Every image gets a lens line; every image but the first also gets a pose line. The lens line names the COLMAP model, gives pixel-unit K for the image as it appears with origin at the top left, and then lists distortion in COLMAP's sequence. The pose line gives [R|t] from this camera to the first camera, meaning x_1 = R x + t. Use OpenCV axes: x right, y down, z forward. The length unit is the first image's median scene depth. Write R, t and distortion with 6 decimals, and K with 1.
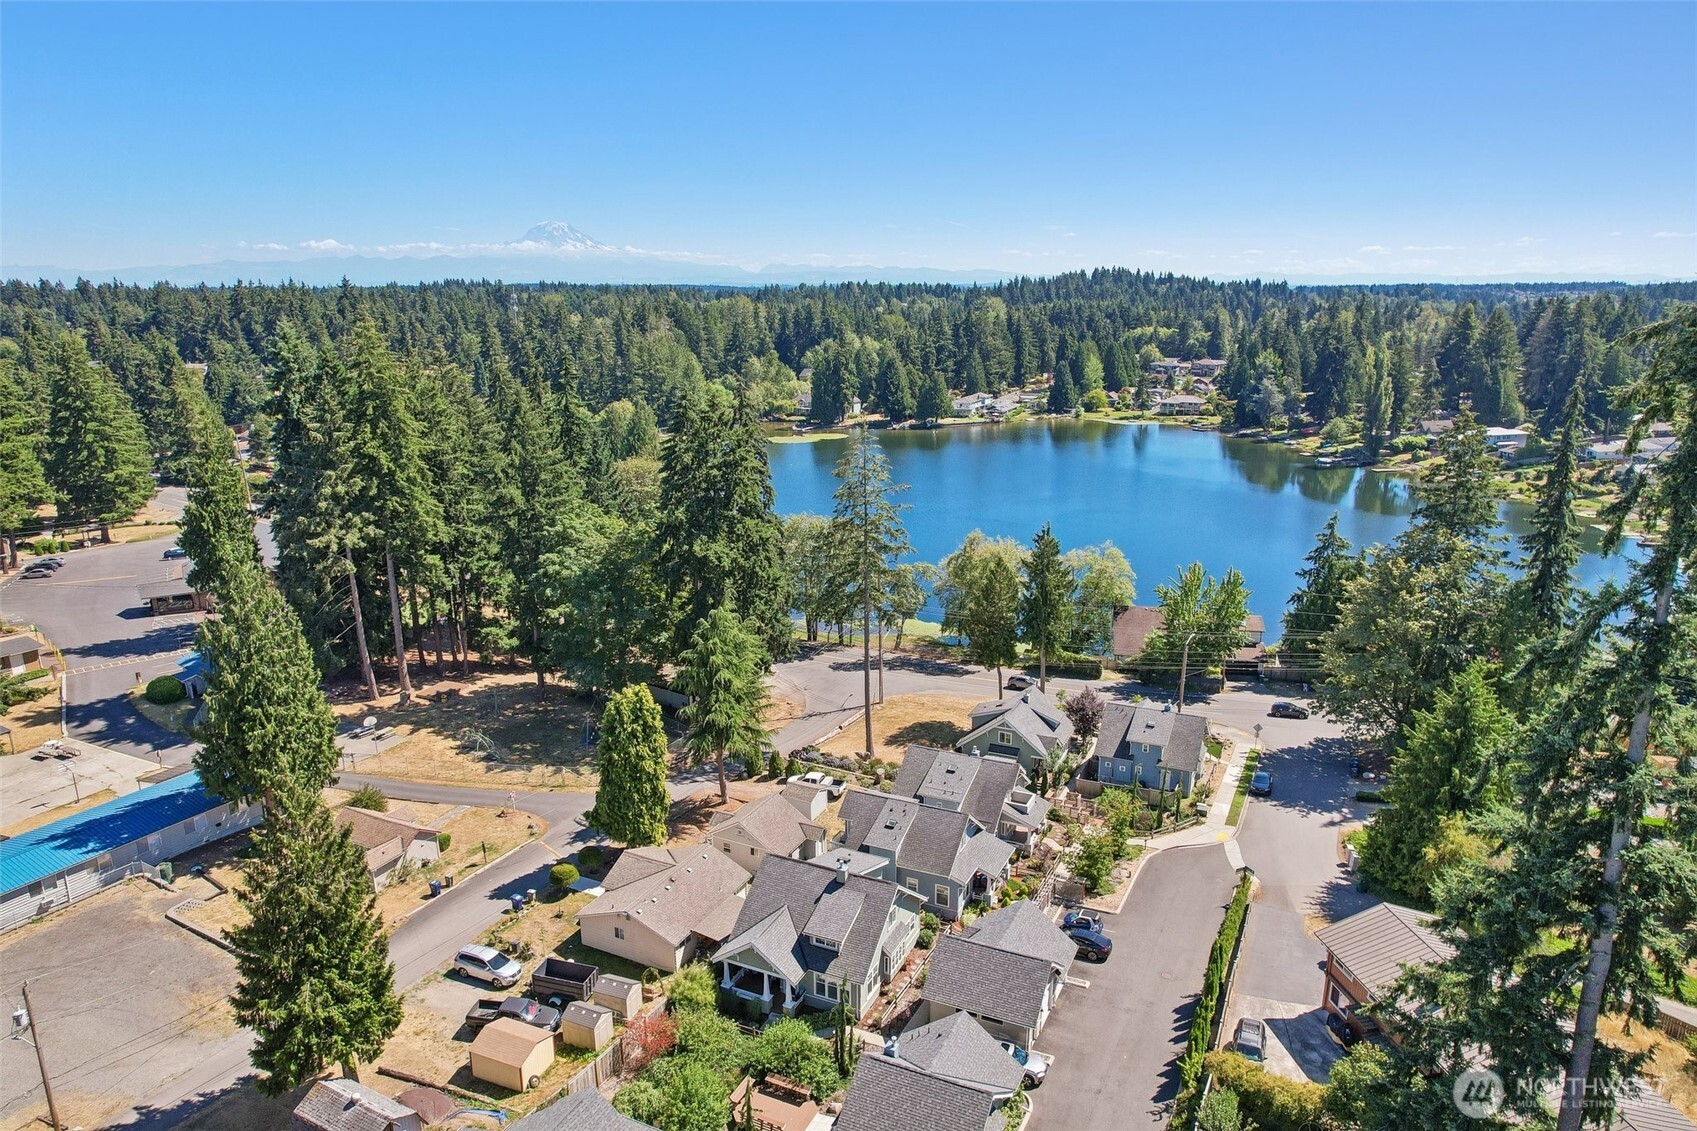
lens RADIAL K [[1075.3, 0, 855.1], [0, 1075.3, 571.0], [0, 0, 1]] dist [-0.067521, 0.050010]
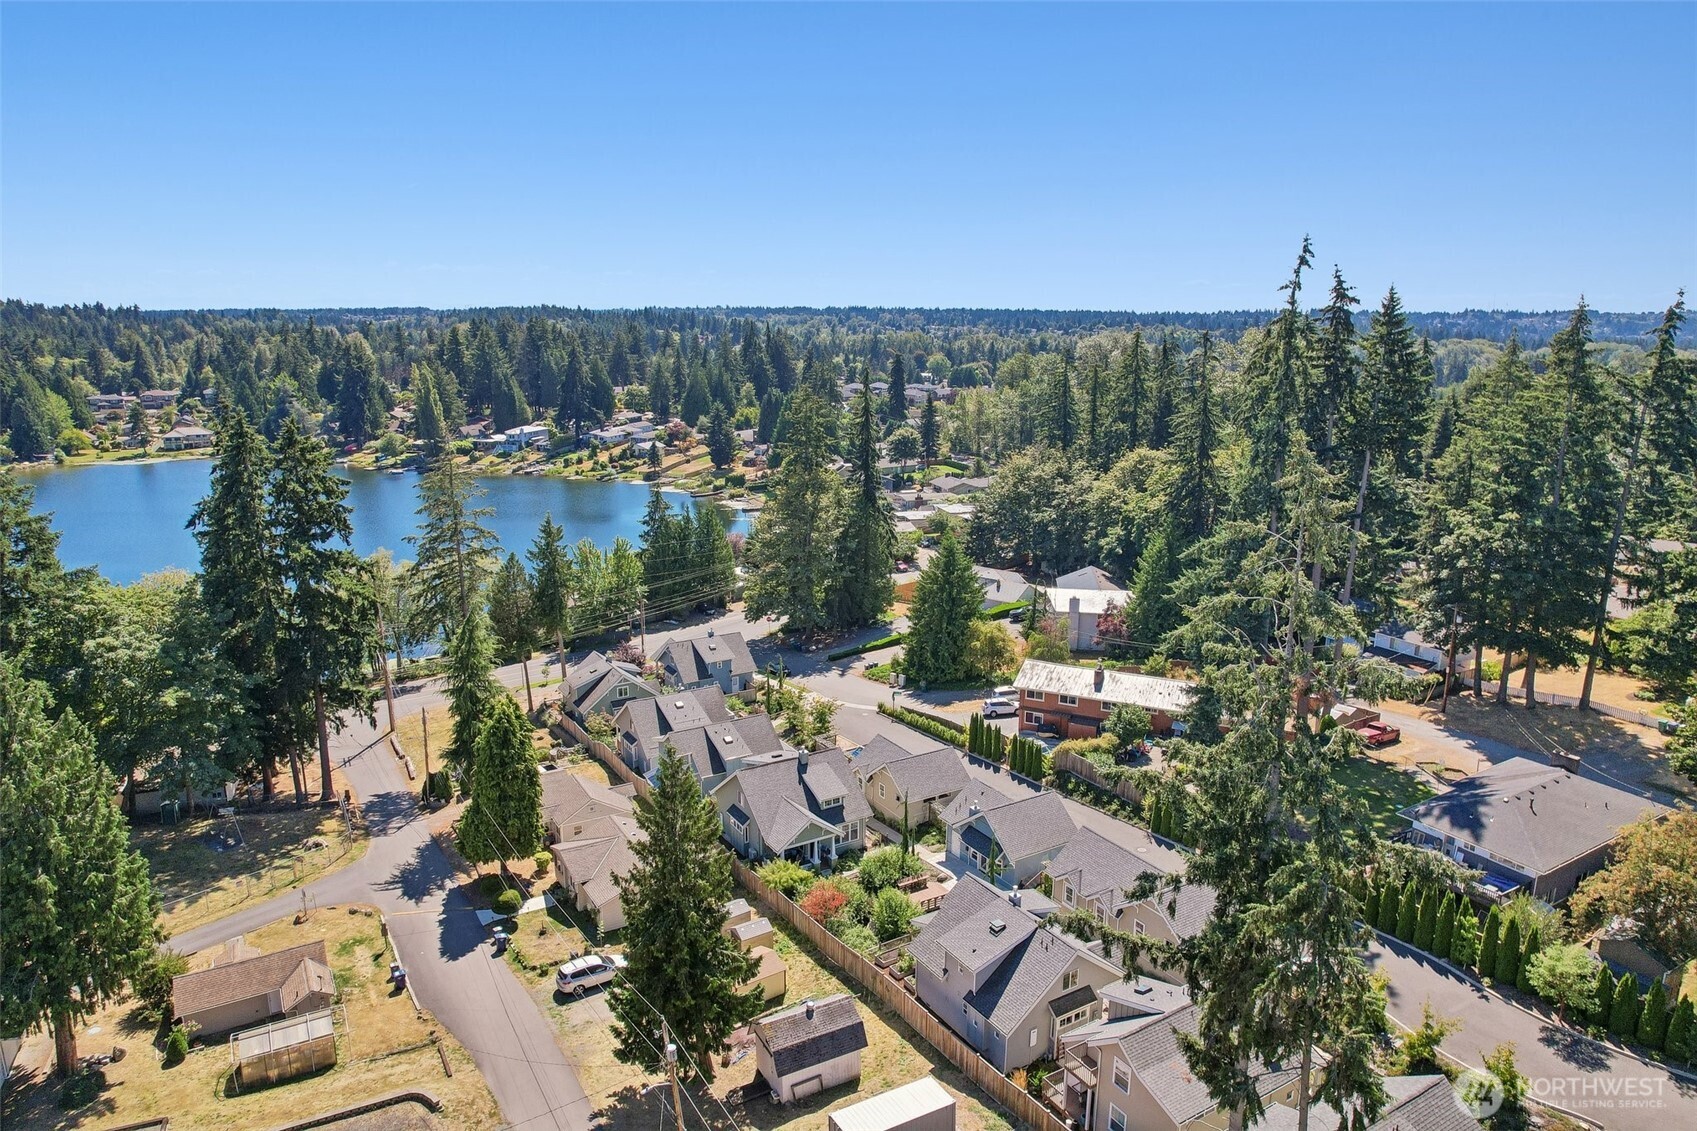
lens RADIAL K [[1062.4, 0, 839.3], [0, 1062.4, 568.6], [0, 0, 1]] dist [-0.063314, 0.052034]
pose [[0.567124, -0.185749, 0.802414, -0.139559], [0.203266, 0.975668, 0.082192, -0.004465], [-0.798156, 0.116490, 0.591081, 0.028201]]
